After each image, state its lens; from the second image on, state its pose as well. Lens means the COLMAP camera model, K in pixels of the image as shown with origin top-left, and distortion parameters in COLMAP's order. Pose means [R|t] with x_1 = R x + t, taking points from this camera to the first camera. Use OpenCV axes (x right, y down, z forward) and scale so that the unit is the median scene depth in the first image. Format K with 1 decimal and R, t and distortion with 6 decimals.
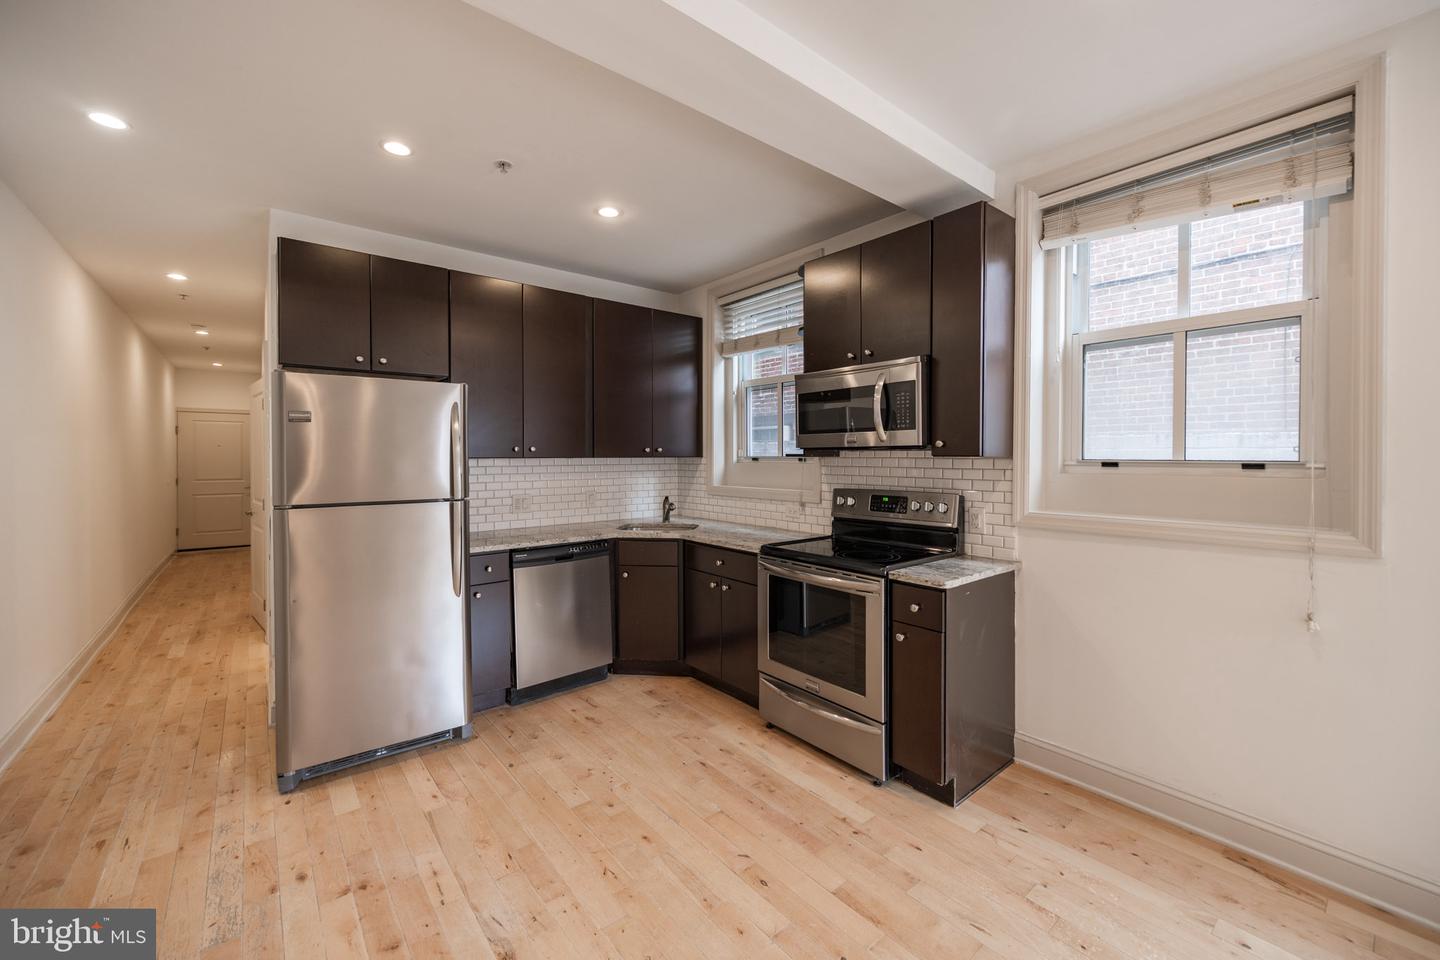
lens RADIAL K [[575.1, 0, 732.6], [0, 575.1, 468.1], [0, 0, 1]] dist [-0.000265, -0.000024]
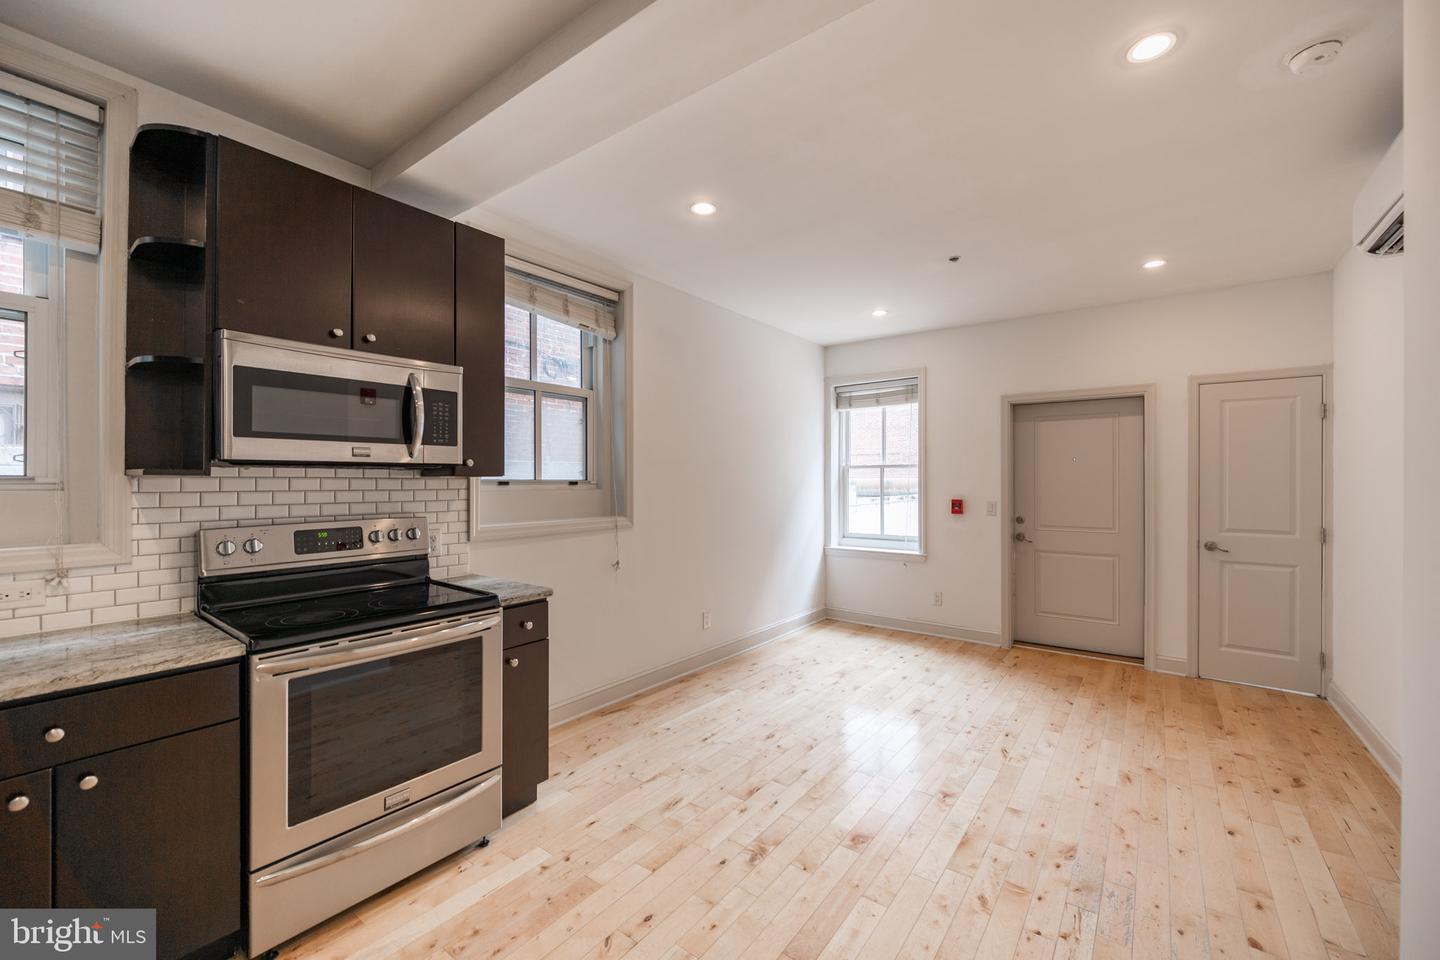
lens RADIAL K [[575.1, 0, 731.6], [0, 575.1, 478.3], [0, 0, 1]] dist [-0.000265, -0.000024]
pose [[-0.232946, -0.005221, 0.972476, -0.706085], [0.010223, 0.999917, 0.007818, -0.022308], [-0.972436, 0.011763, -0.232874, 0.827146]]
